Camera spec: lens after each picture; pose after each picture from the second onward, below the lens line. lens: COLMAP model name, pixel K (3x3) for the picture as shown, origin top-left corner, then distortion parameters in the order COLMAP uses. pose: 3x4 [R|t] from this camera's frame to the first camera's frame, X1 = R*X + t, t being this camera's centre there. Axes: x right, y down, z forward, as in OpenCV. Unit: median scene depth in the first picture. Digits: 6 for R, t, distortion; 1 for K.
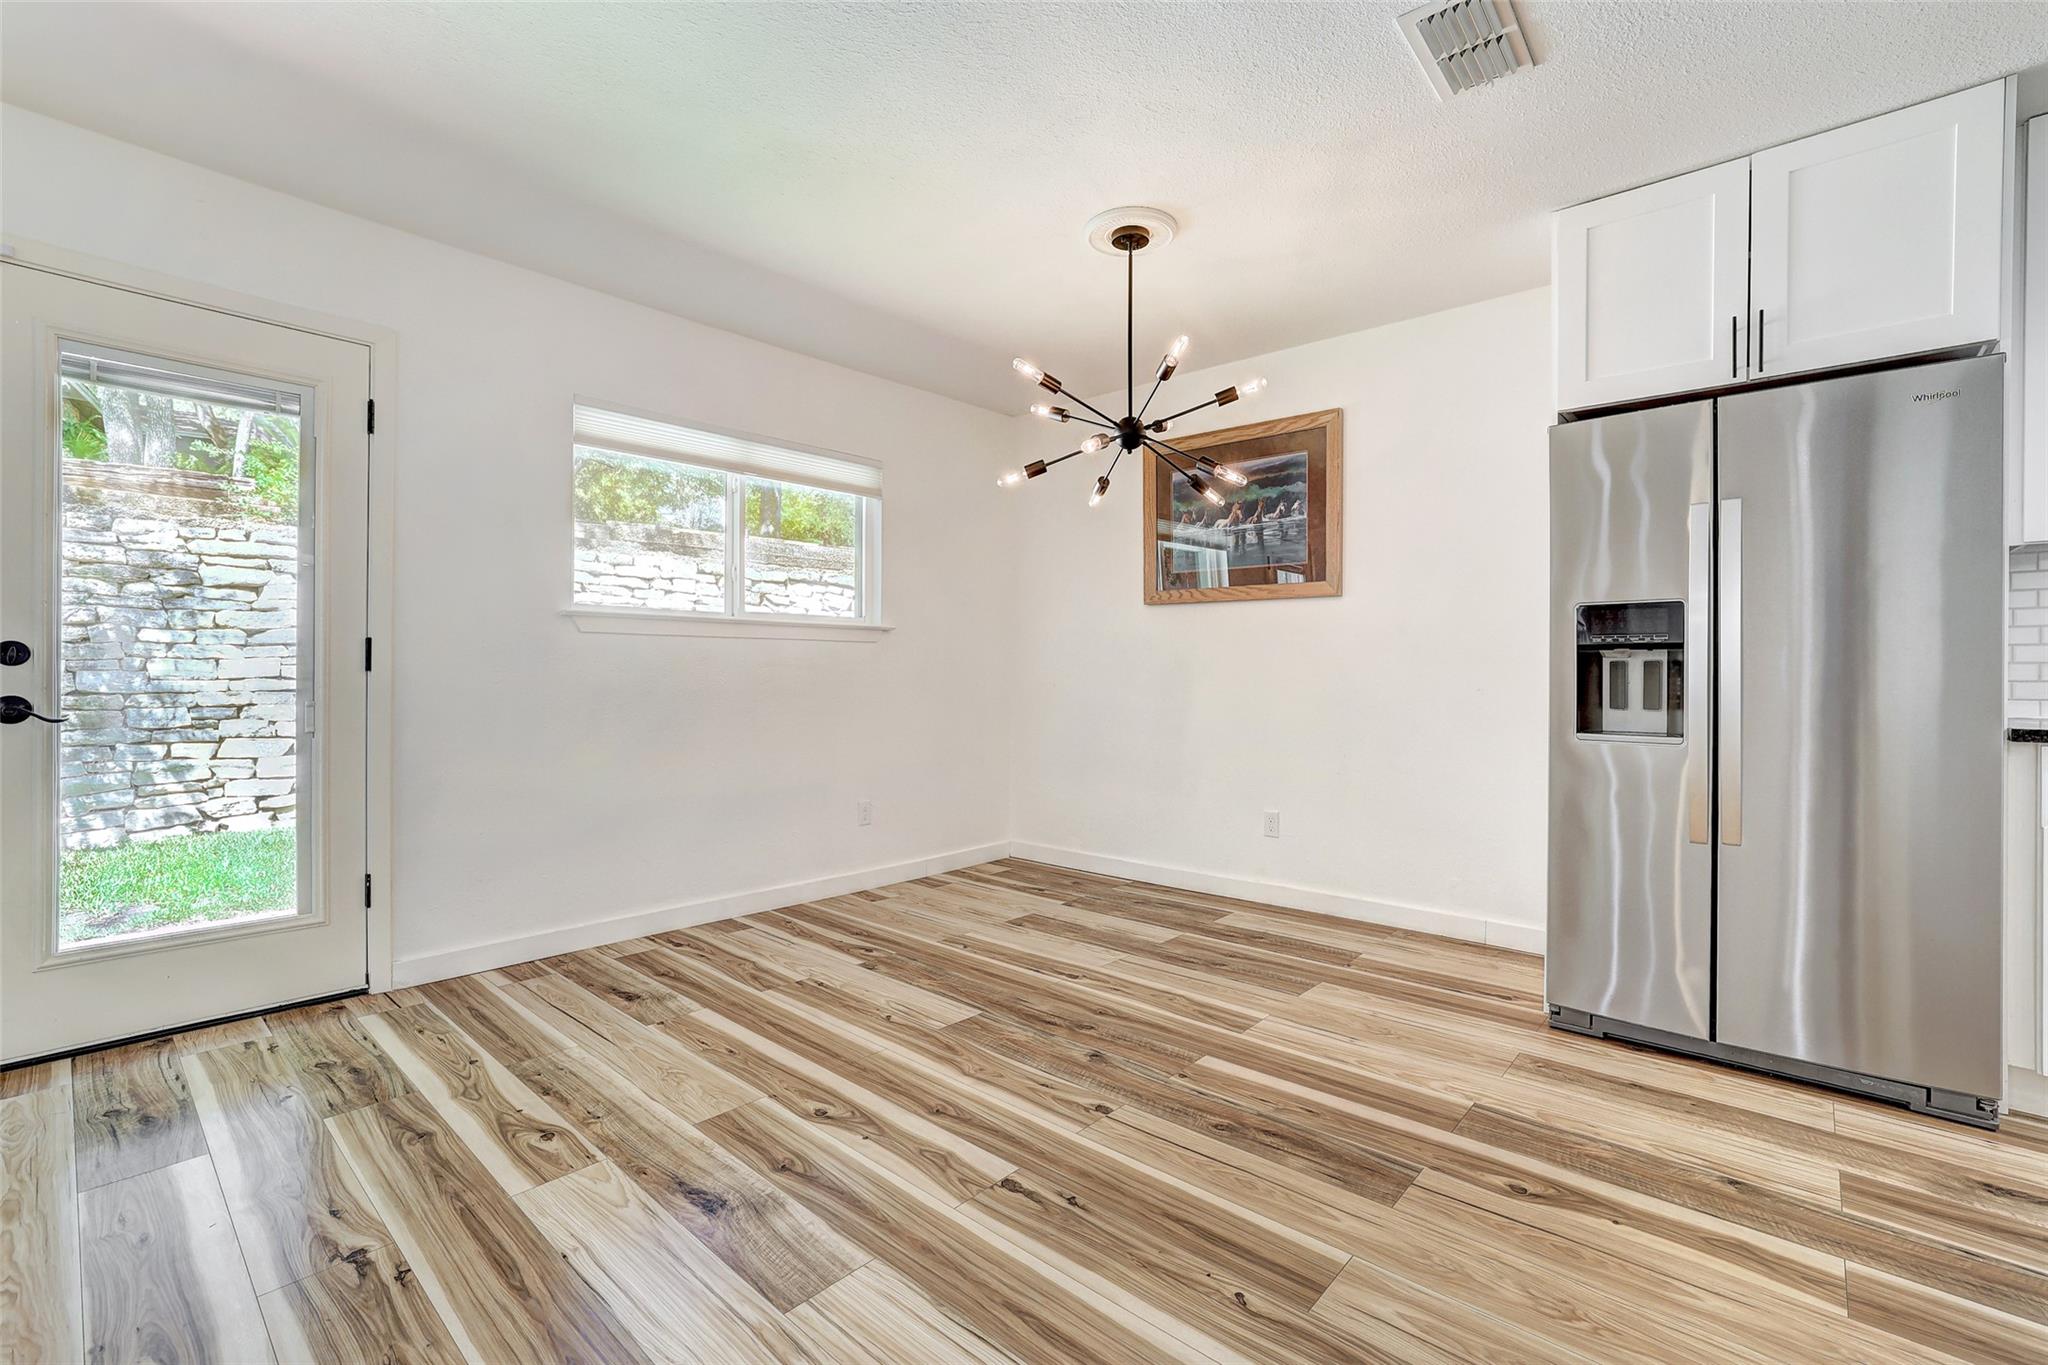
lens RADIAL K [[868.7, 0, 1024.0], [0, 868.7, 682.5], [0, 0, 1]] dist [-0.007770, 0.000350]
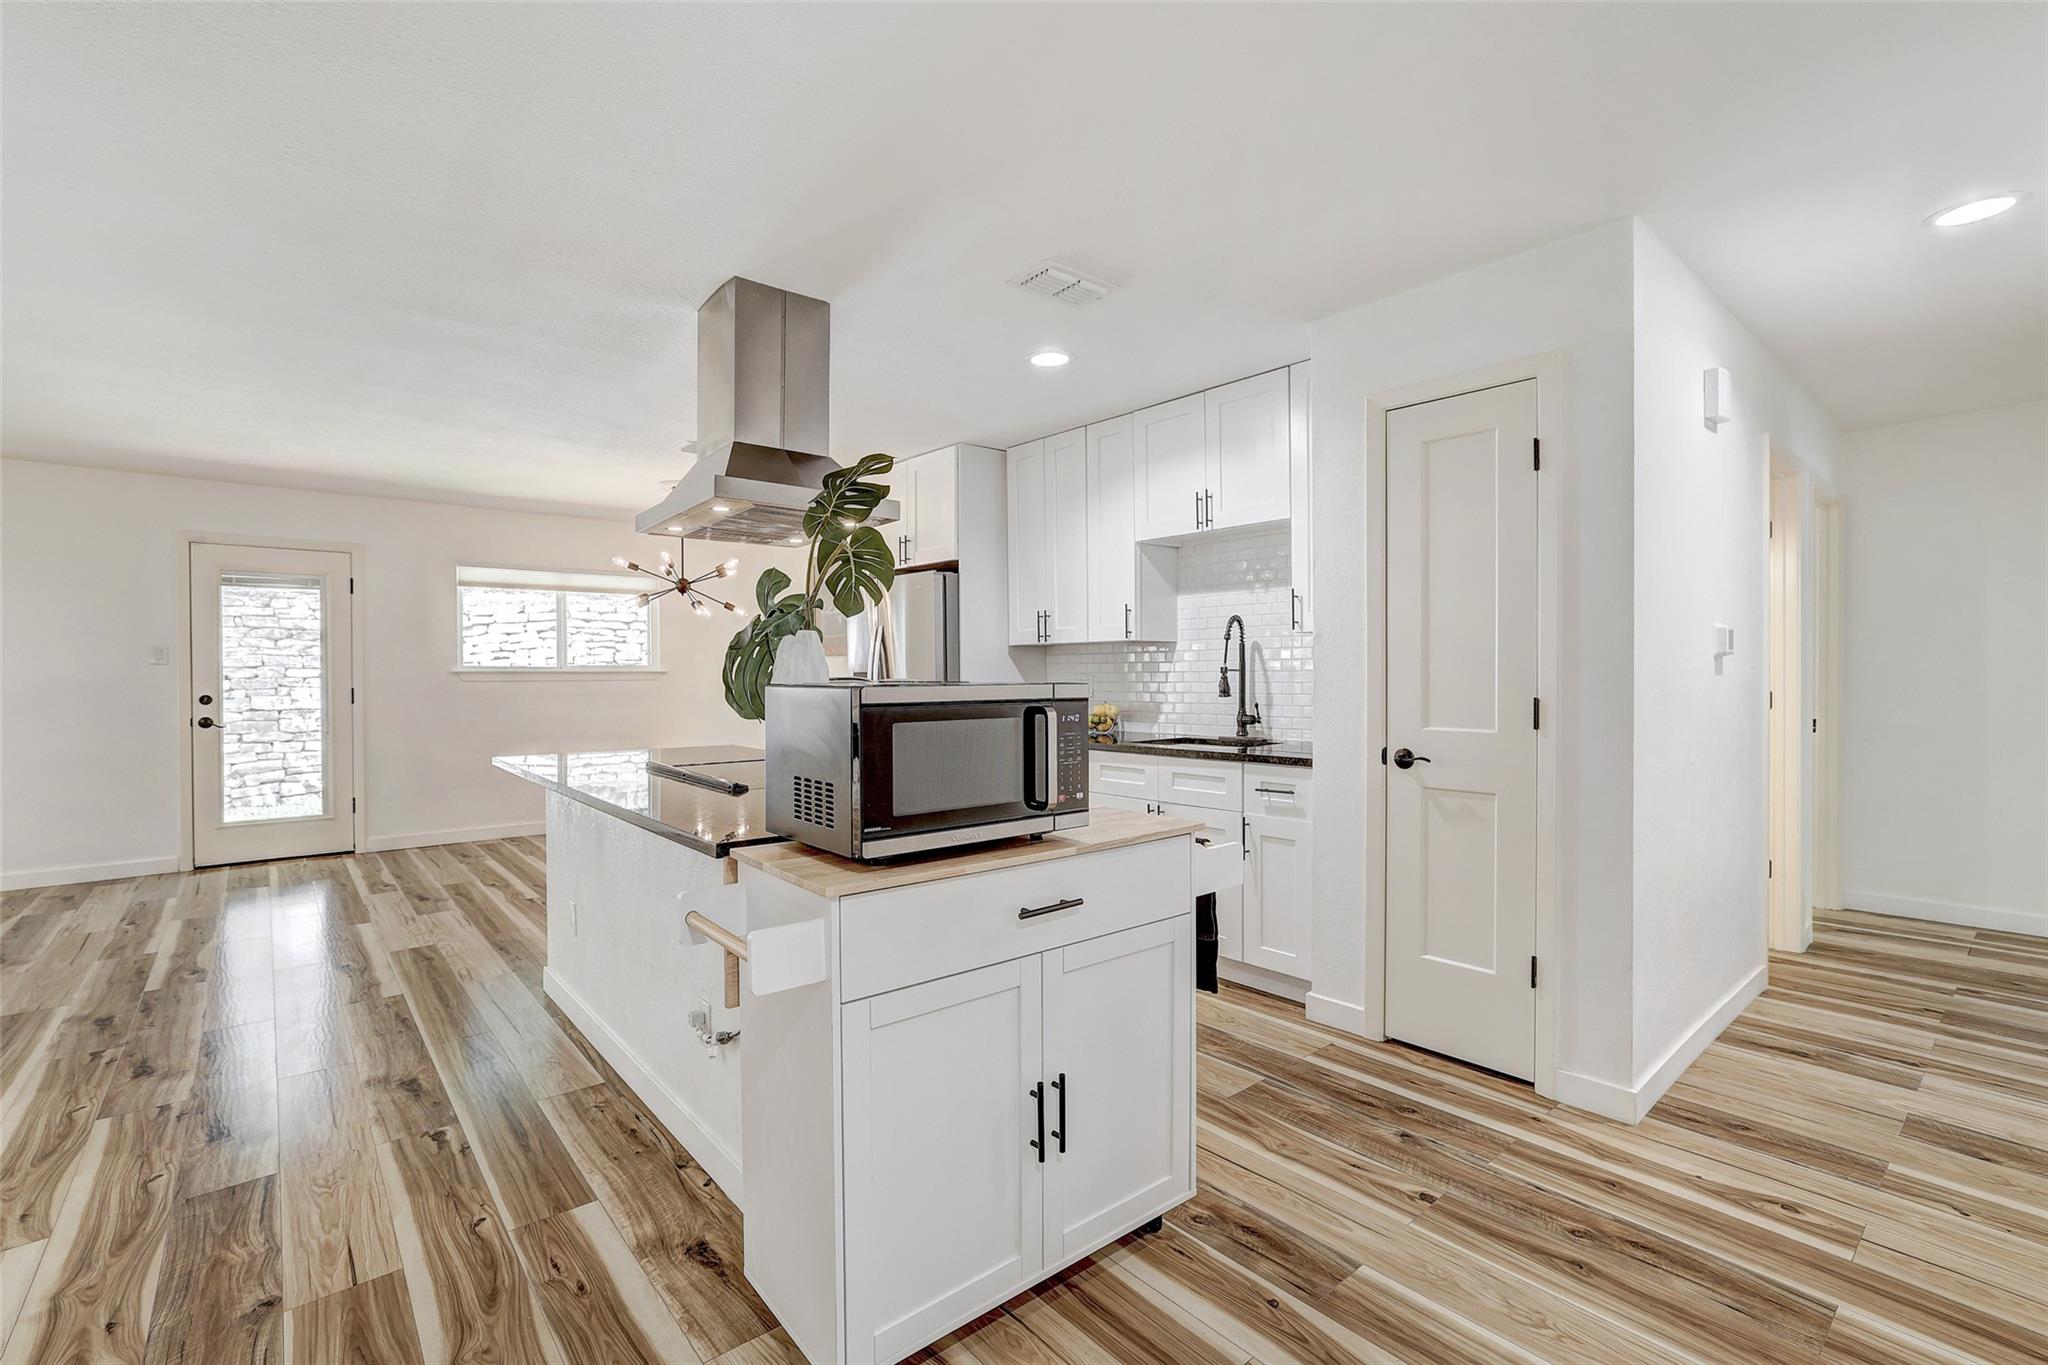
lens RADIAL K [[916.7, 0, 1014.5], [0, 916.7, 672.1], [0, 0, 1]] dist [-0.000761, 0.000754]
pose [[0.988266, -0.007292, -0.152566, 0.514674], [0.004164, 0.999775, -0.020818, -0.014024], [0.152683, 0.019939, 0.988074, -0.426933]]
